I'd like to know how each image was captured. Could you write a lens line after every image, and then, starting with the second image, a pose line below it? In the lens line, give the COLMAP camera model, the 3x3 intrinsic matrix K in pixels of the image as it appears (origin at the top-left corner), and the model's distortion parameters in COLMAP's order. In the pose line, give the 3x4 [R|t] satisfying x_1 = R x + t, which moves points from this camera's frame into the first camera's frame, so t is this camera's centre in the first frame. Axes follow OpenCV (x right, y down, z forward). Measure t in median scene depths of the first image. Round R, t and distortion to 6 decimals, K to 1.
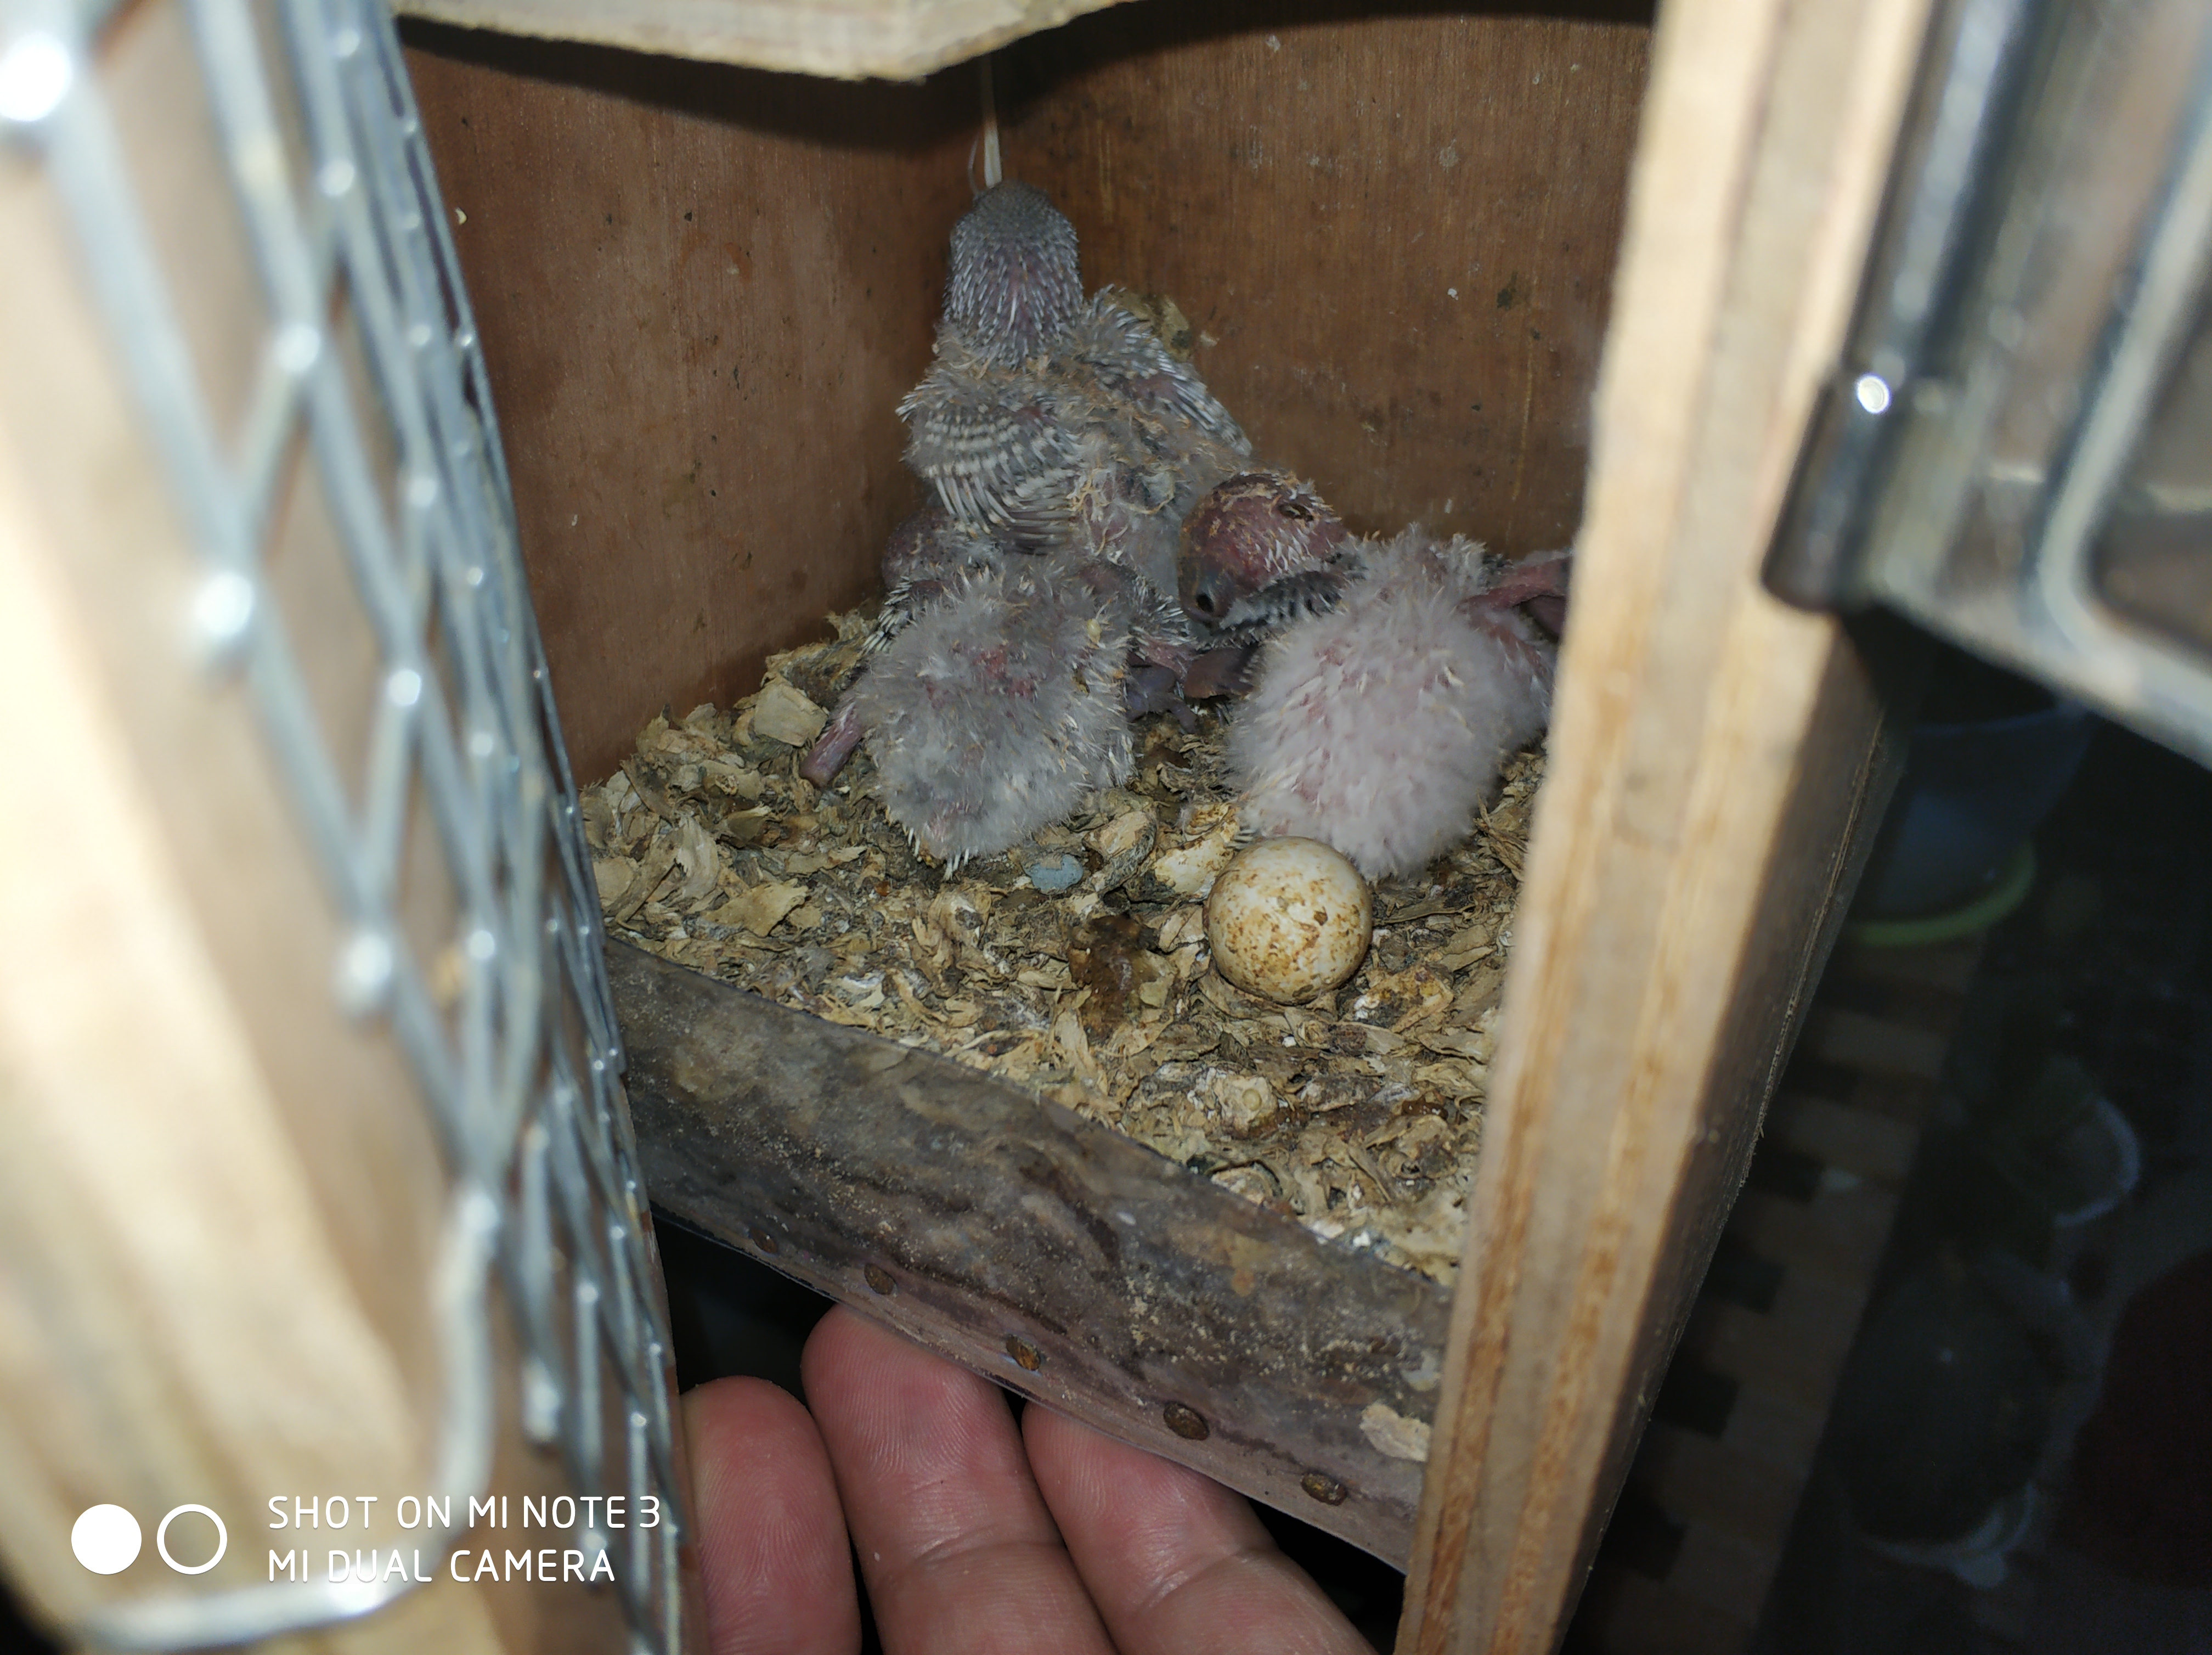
lens RADIAL K [[1738.1, 0, 1097.3], [0, 1738.1, 861.5], [0, 0, 1]] dist [0.112076, -0.512045]
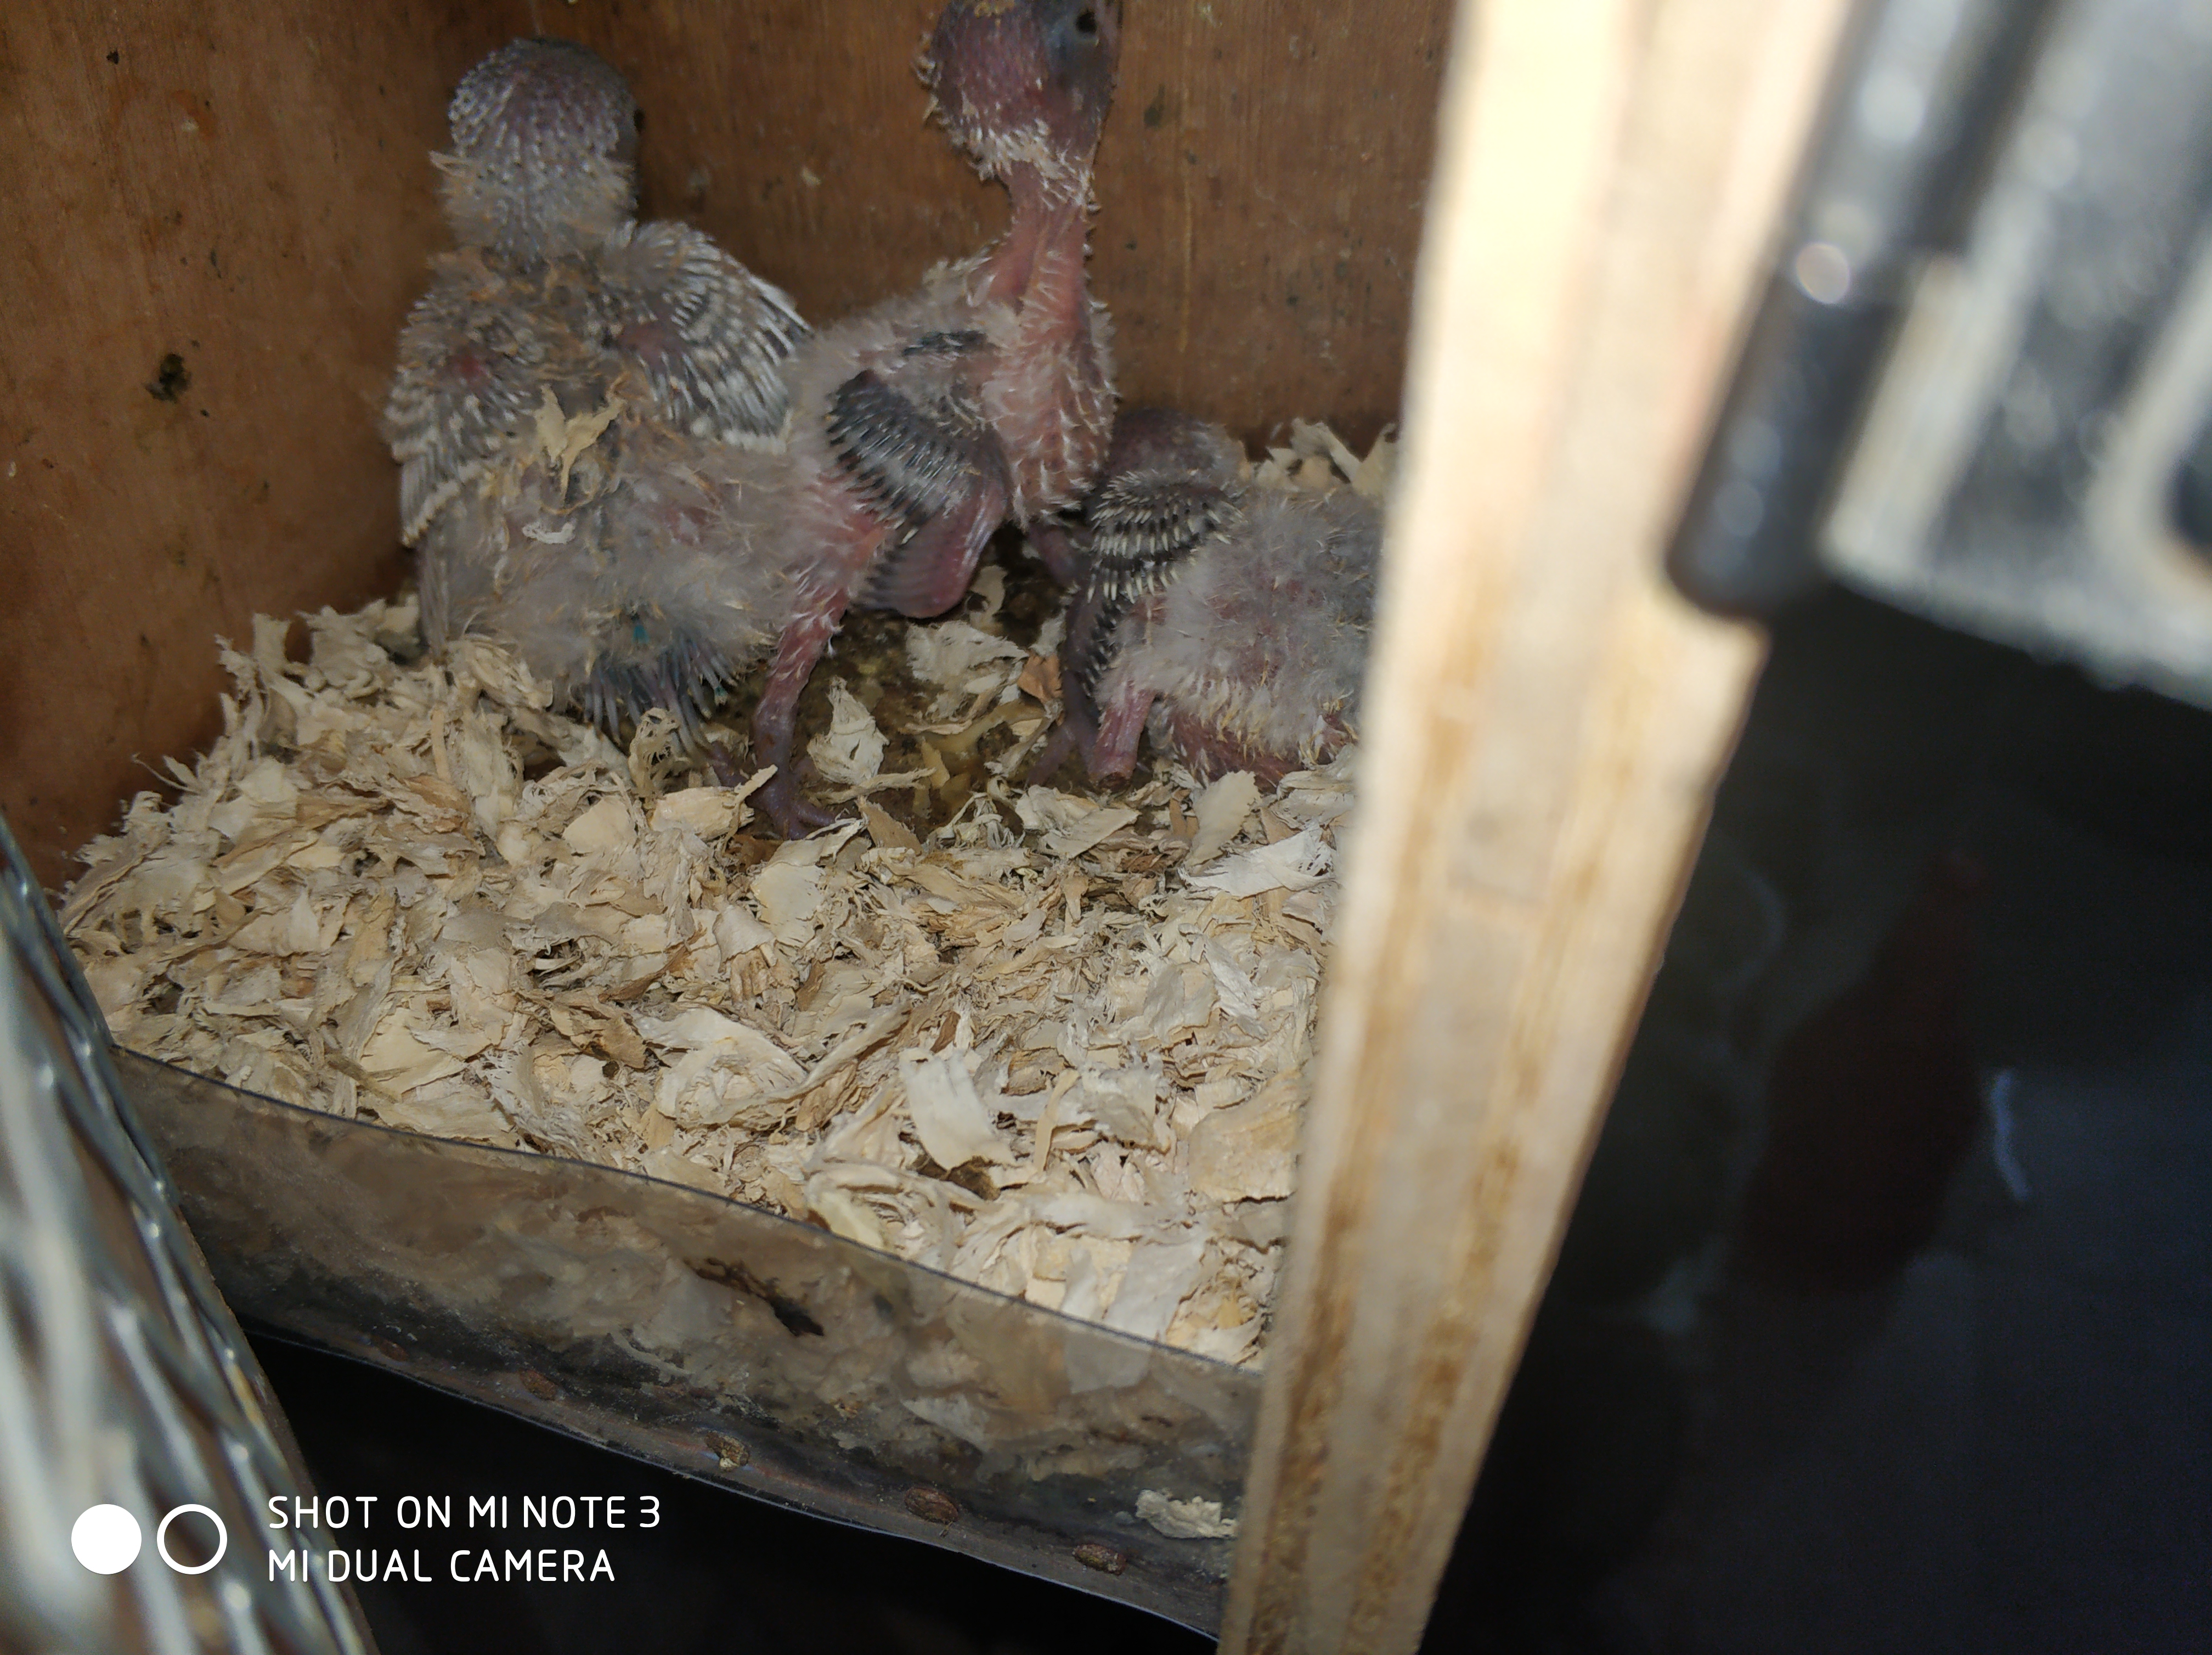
lens RADIAL K [[1725.2, 0, 1106.0], [0, 1725.2, 827.5], [0, 0, 1]] dist [-0.045749, -0.002187]
pose [[0.974963, -0.114946, 0.190352, 0.011138], [0.098236, 0.990615, 0.095034, -0.063712], [-0.199489, -0.073955, 0.977105, 0.169944]]
